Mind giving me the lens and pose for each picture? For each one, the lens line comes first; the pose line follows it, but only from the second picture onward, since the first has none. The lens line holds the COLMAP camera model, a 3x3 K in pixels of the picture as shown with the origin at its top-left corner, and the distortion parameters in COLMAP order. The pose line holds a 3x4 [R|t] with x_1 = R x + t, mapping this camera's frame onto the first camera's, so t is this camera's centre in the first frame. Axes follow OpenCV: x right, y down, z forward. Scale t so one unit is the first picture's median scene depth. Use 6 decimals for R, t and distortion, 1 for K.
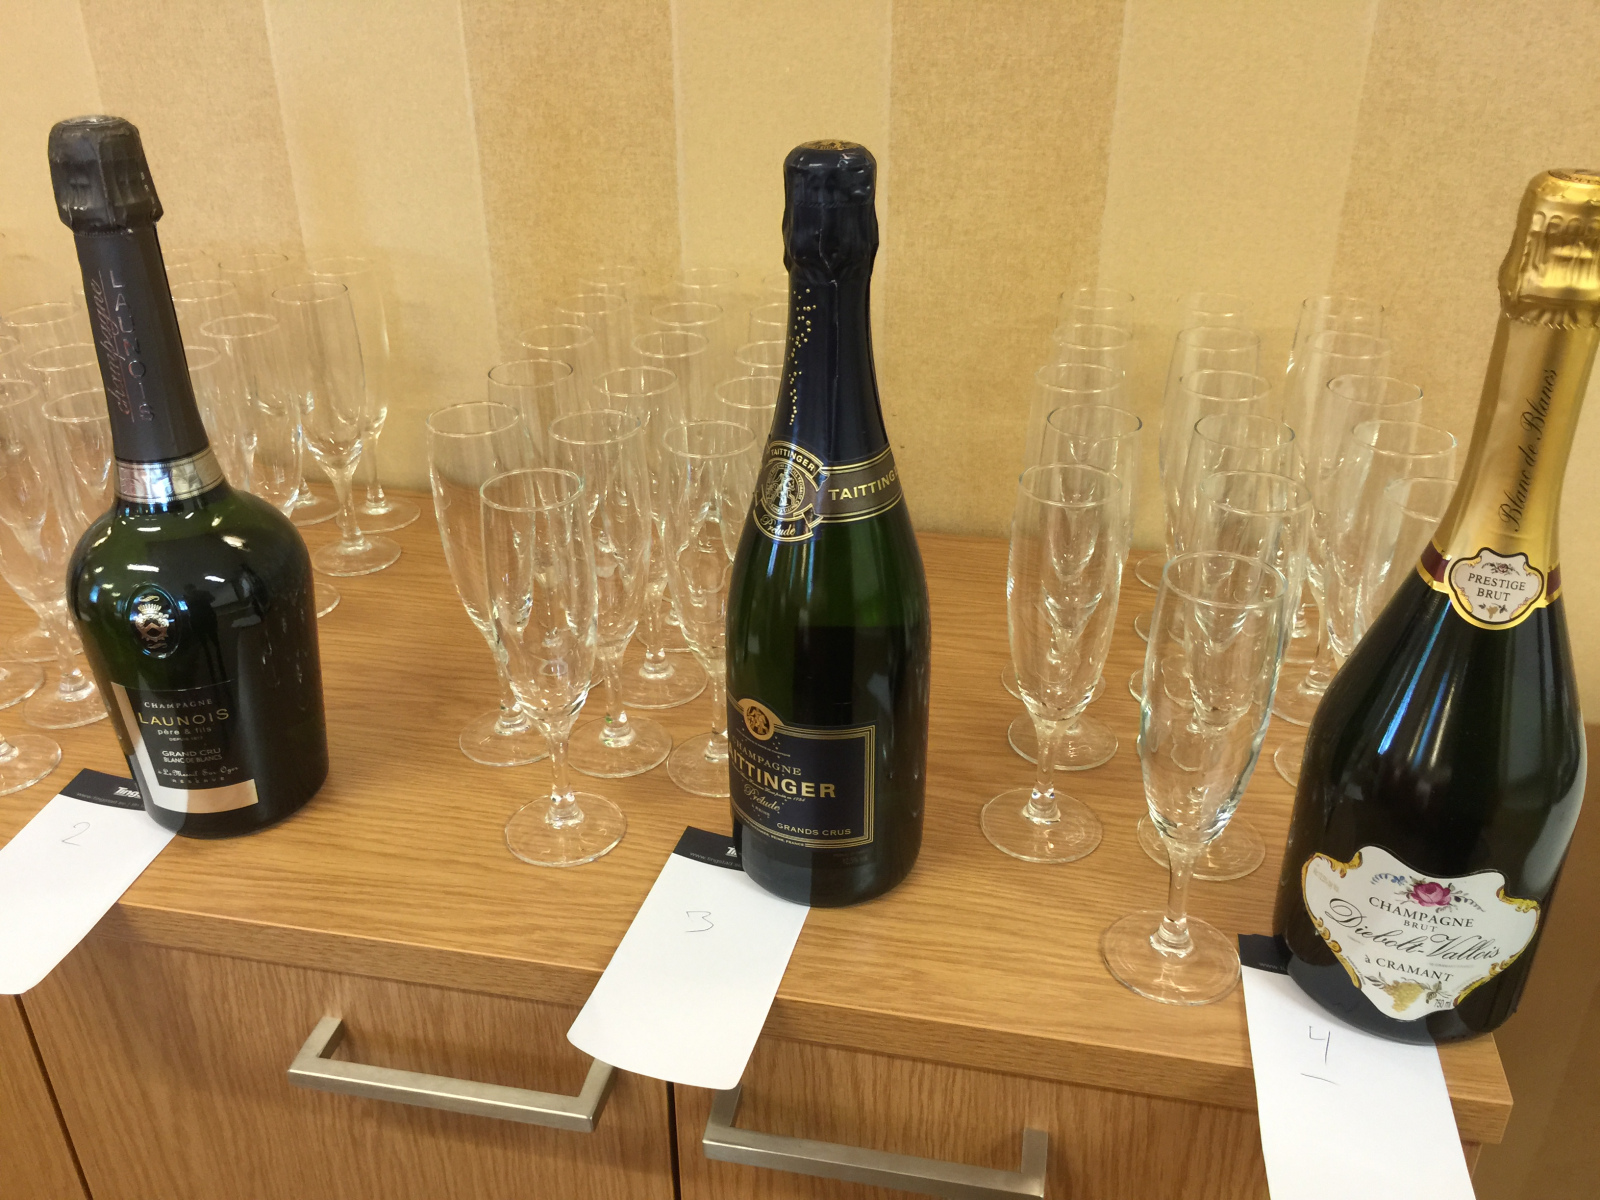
lens RADIAL K [[1388.9, 0, 796.1], [0, 1388.9, 584.2], [0, 0, 1]] dist [0.039224, -0.035672]
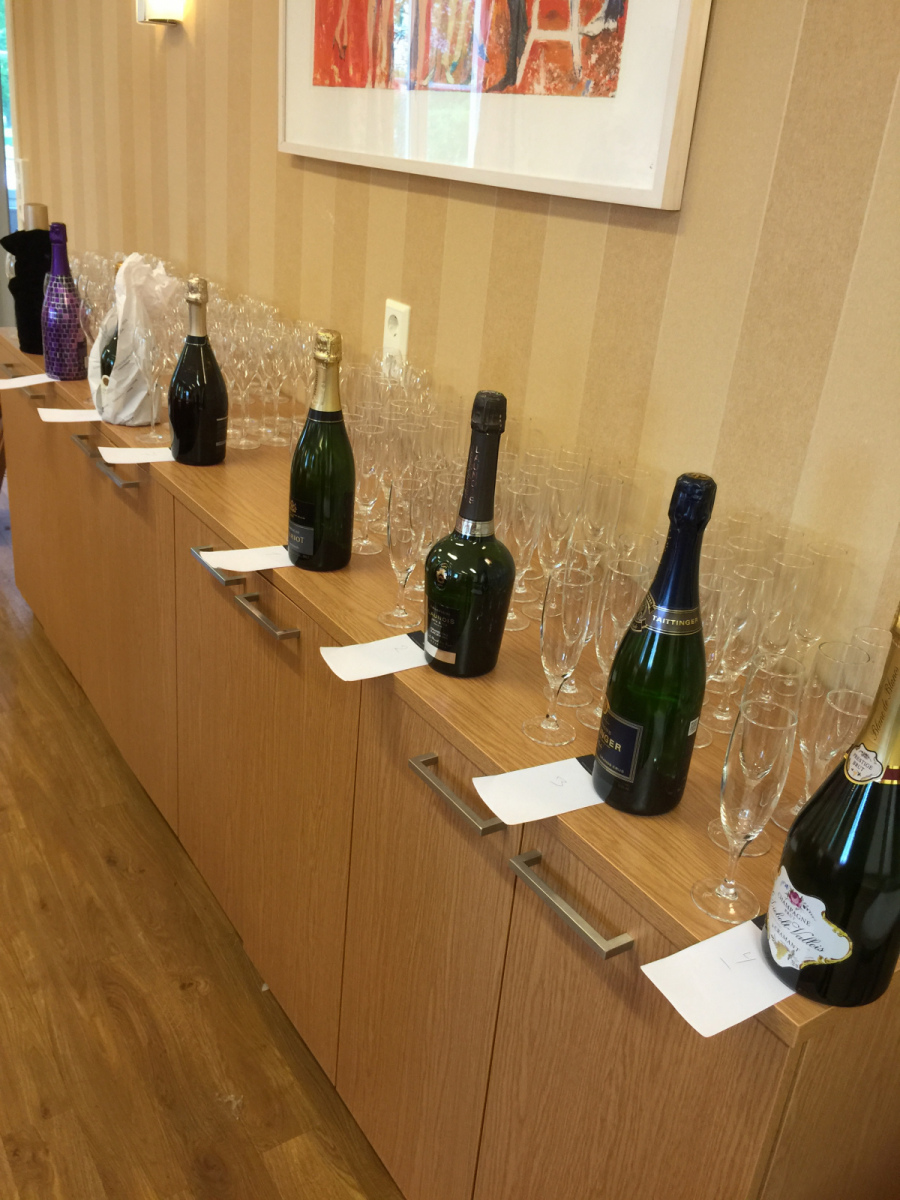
lens RADIAL K [[1041.7, 0, 448.2], [0, 1041.7, 598.5], [0, 0, 1]] dist [0.039224, -0.035672]
pose [[0.699893, 0.352335, -0.621297, 0.730028], [-0.413757, 0.909045, 0.049418, -0.032971], [0.582198, 0.222479, 0.782015, -0.467505]]
